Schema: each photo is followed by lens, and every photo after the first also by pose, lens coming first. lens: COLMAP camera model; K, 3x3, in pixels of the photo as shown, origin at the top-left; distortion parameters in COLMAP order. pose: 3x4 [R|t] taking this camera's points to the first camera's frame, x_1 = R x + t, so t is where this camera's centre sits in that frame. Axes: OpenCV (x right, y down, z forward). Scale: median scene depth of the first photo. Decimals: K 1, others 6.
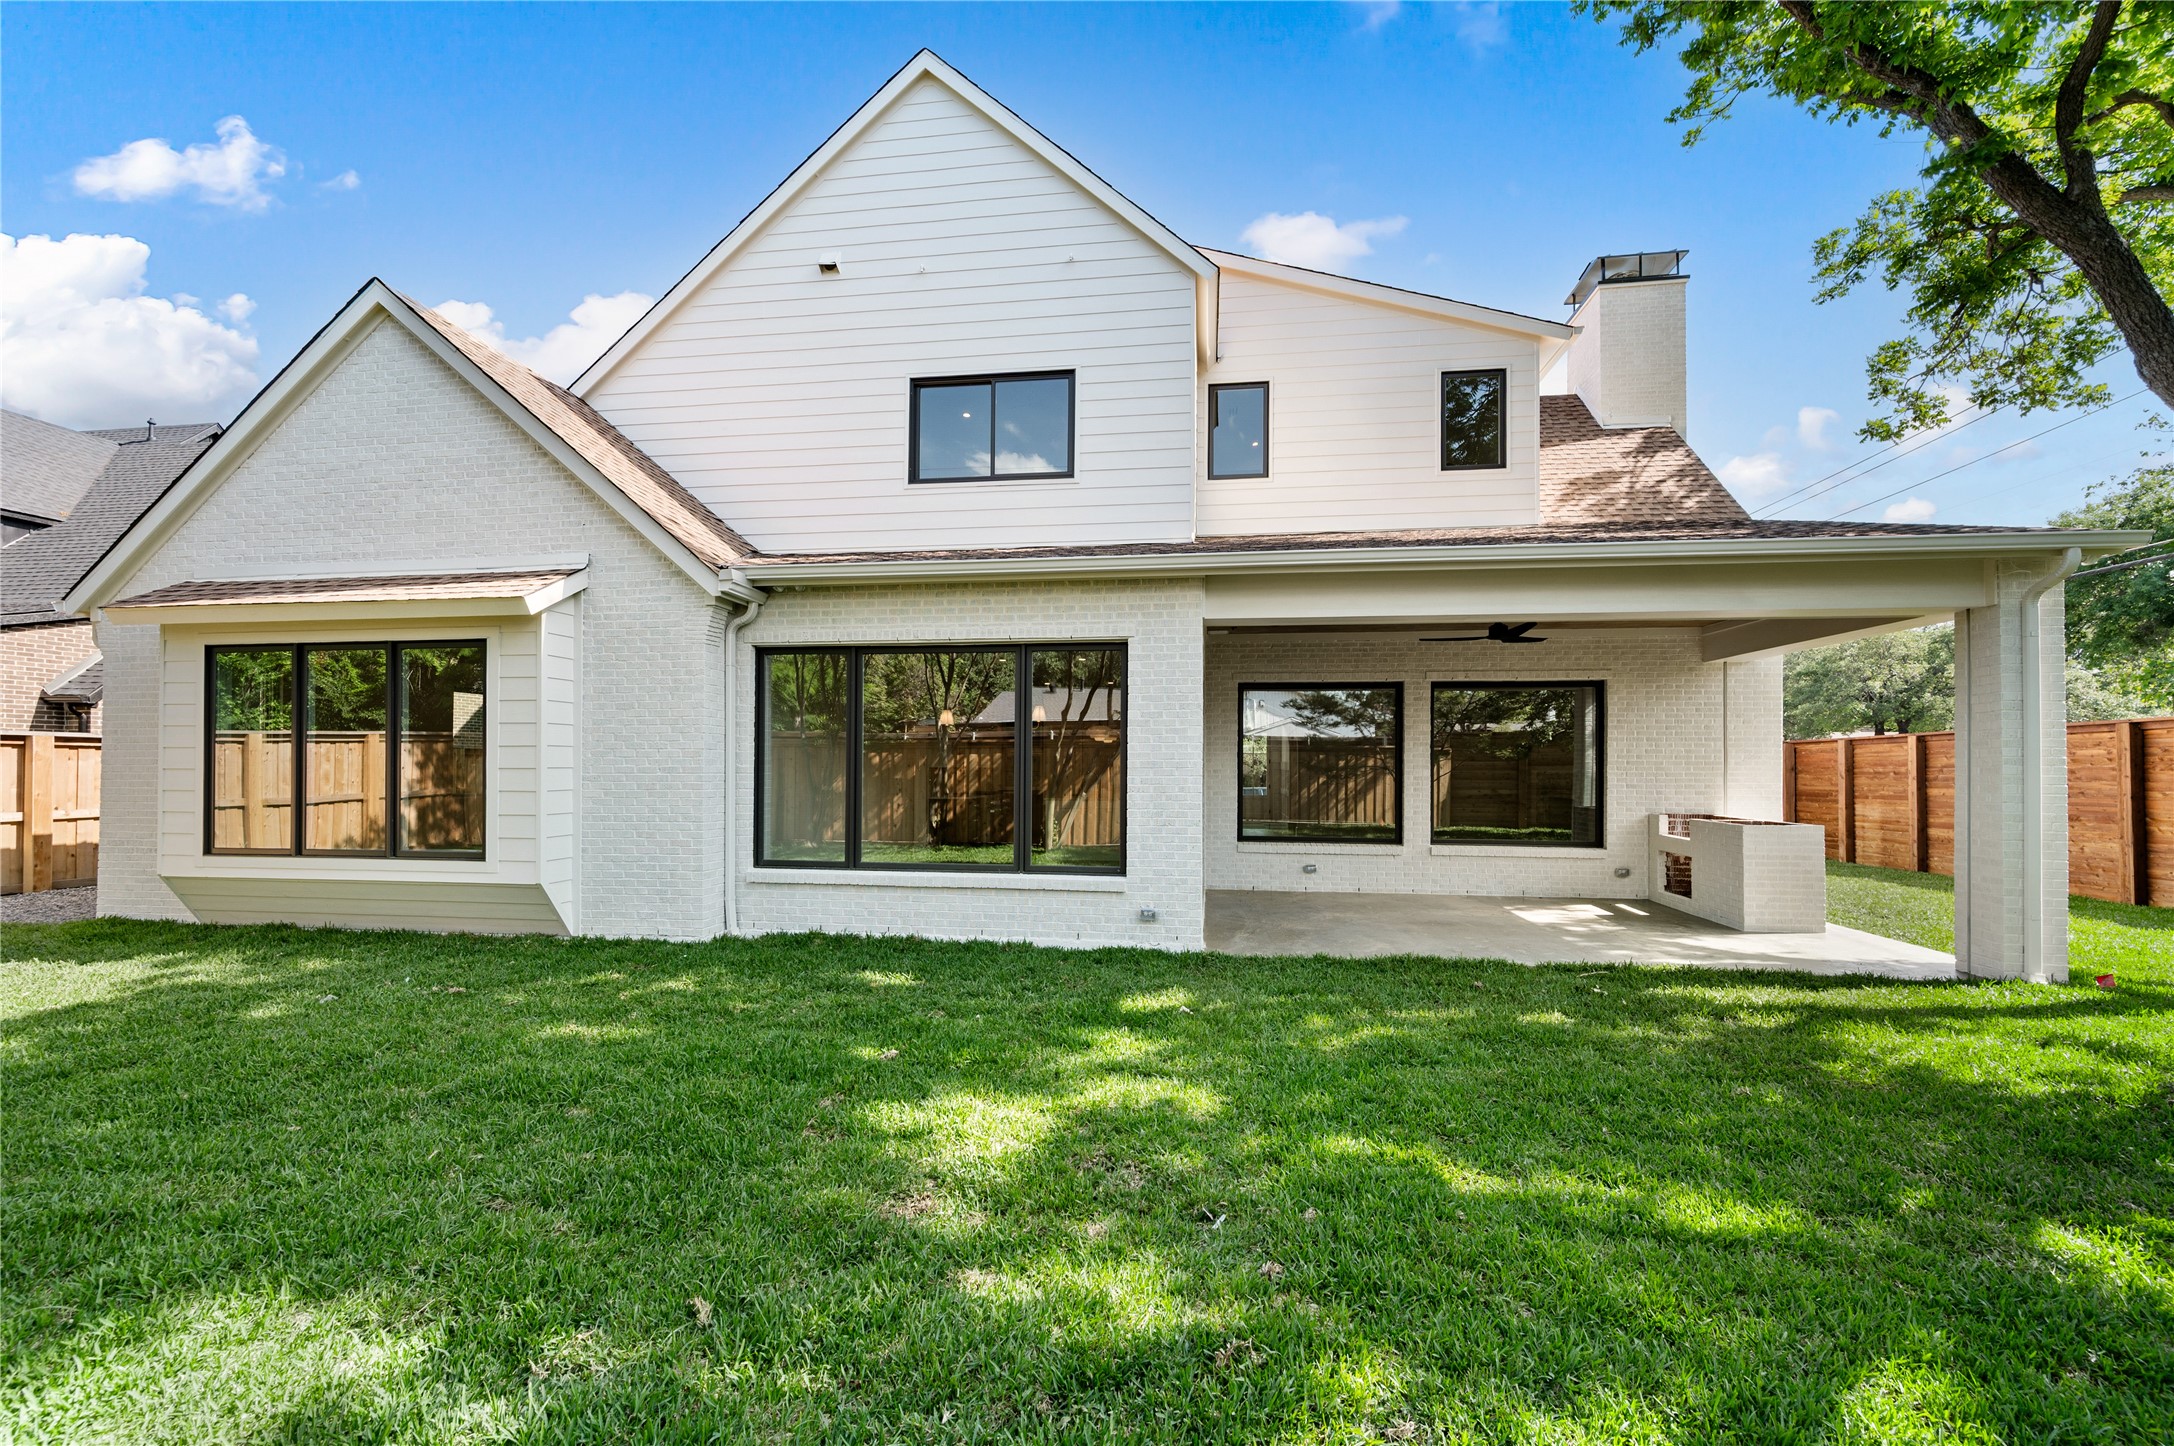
lens RADIAL K [[835.0, 0, 1091.1], [0, 835.0, 755.5], [0, 0, 1]] dist [-0.011699, -0.000047]
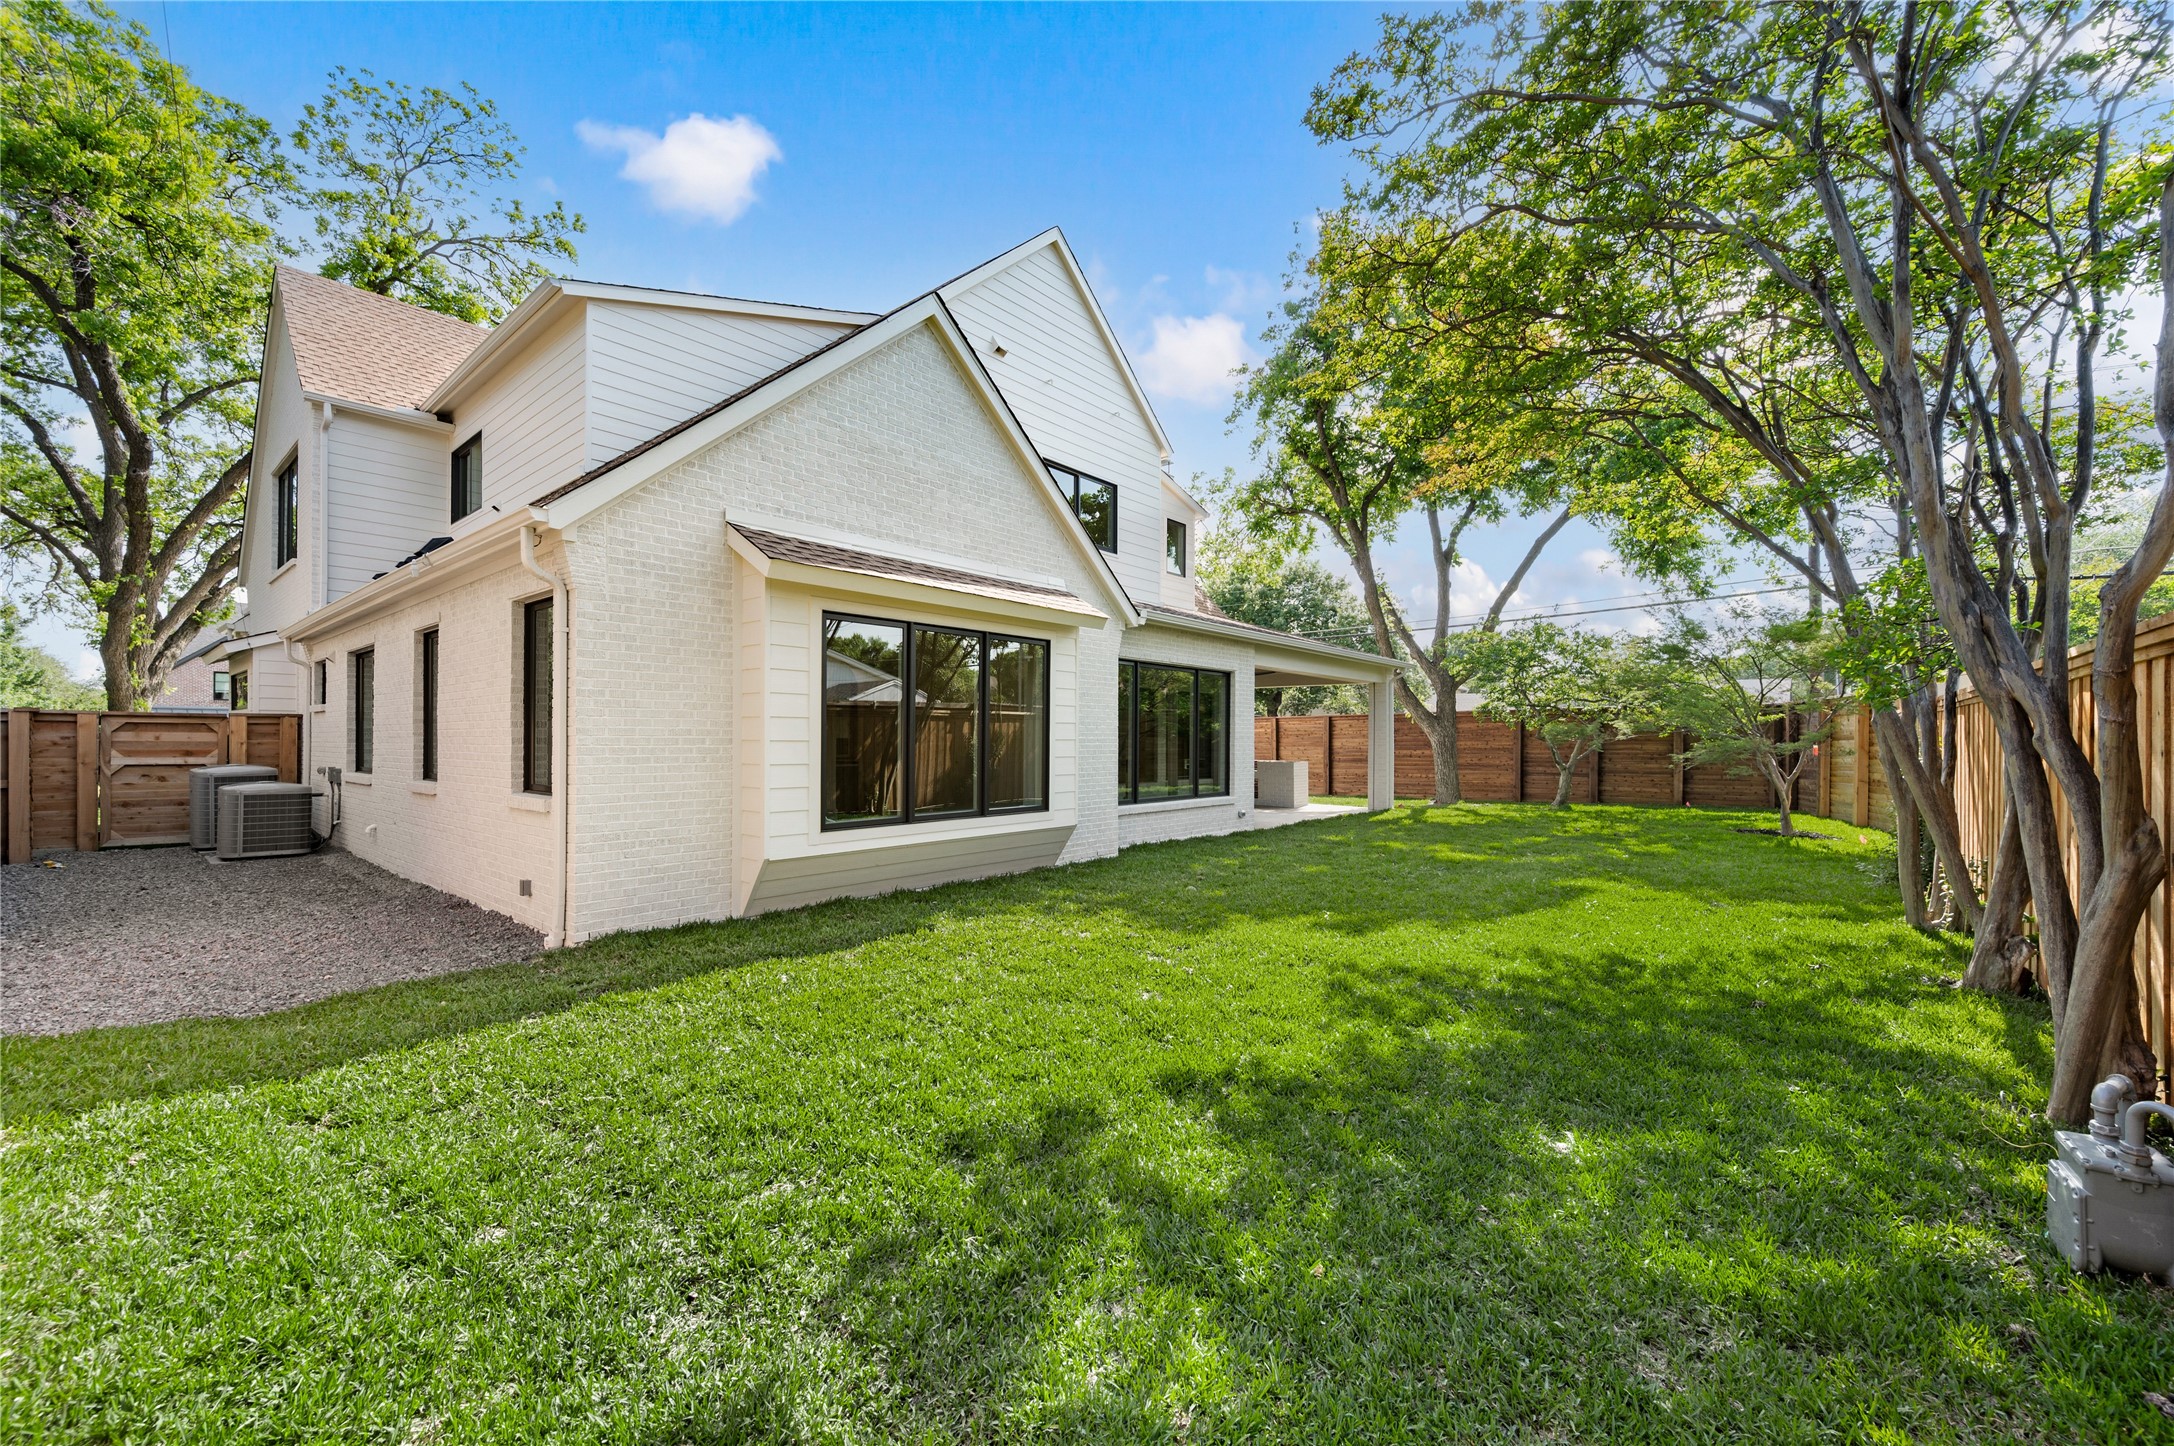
lens RADIAL K [[863.9, 0, 1093.9], [0, 863.9, 708.7], [0, 0, 1]] dist [-0.006885, 0.000209]
pose [[0.534707, 0.026673, 0.844617, -1.750815], [-0.009952, 0.999631, -0.025268, 0.001004], [-0.844979, 0.005105, 0.534775, 0.211888]]
